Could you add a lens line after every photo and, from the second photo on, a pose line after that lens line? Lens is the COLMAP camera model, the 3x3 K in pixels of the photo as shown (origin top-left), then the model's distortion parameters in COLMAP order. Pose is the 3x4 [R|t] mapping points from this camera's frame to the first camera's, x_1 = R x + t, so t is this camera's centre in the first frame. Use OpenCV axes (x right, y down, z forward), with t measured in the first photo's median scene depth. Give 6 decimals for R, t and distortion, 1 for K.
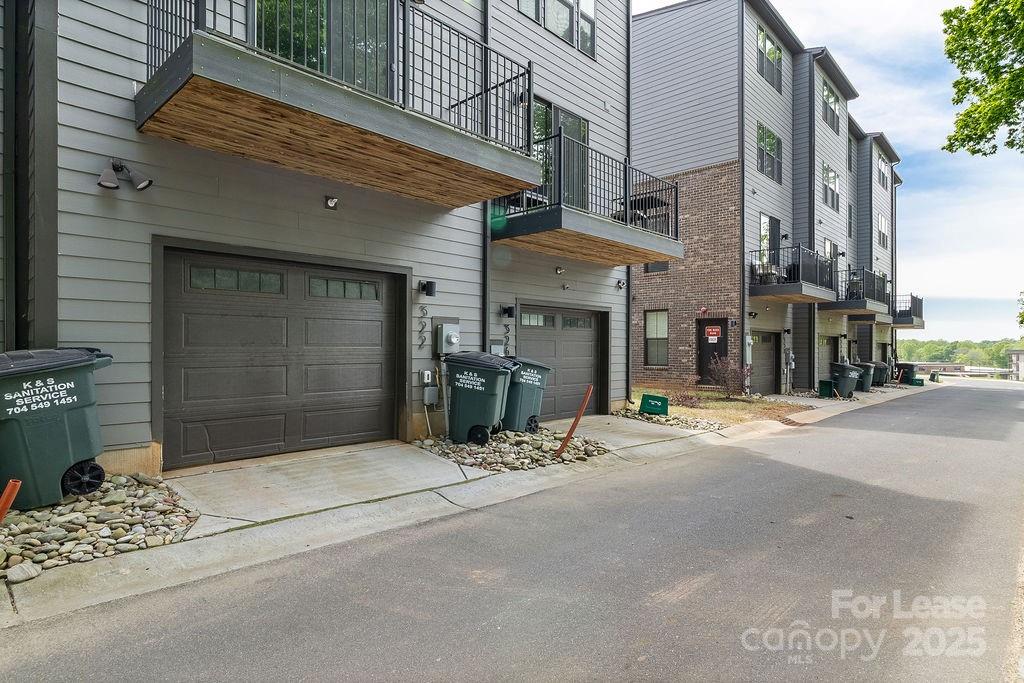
lens RADIAL K [[555.5, 0, 515.8], [0, 555.5, 324.1], [0, 0, 1]] dist [0.001589, 0.001248]
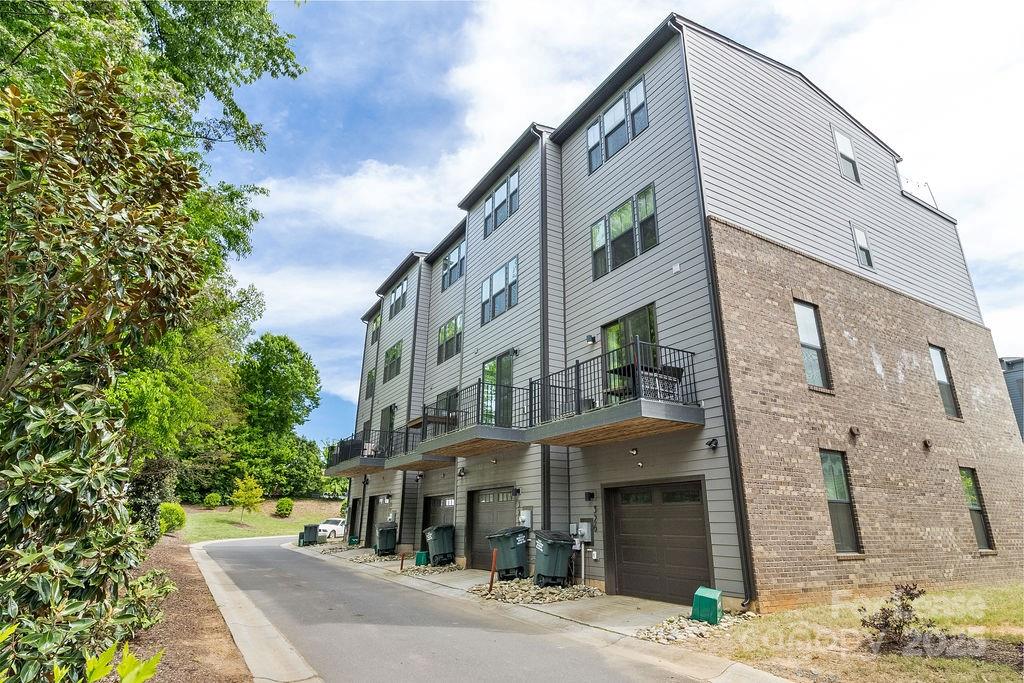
lens RADIAL K [[555.5, 0, 515.8], [0, 555.5, 324.1], [0, 0, 1]] dist [0.001589, 0.001248]
pose [[-0.279343, -0.335470, -0.899682, 1.362914], [0.030777, 0.933372, -0.357588, 0.062951], [0.959698, -0.127580, -0.250406, 1.167101]]
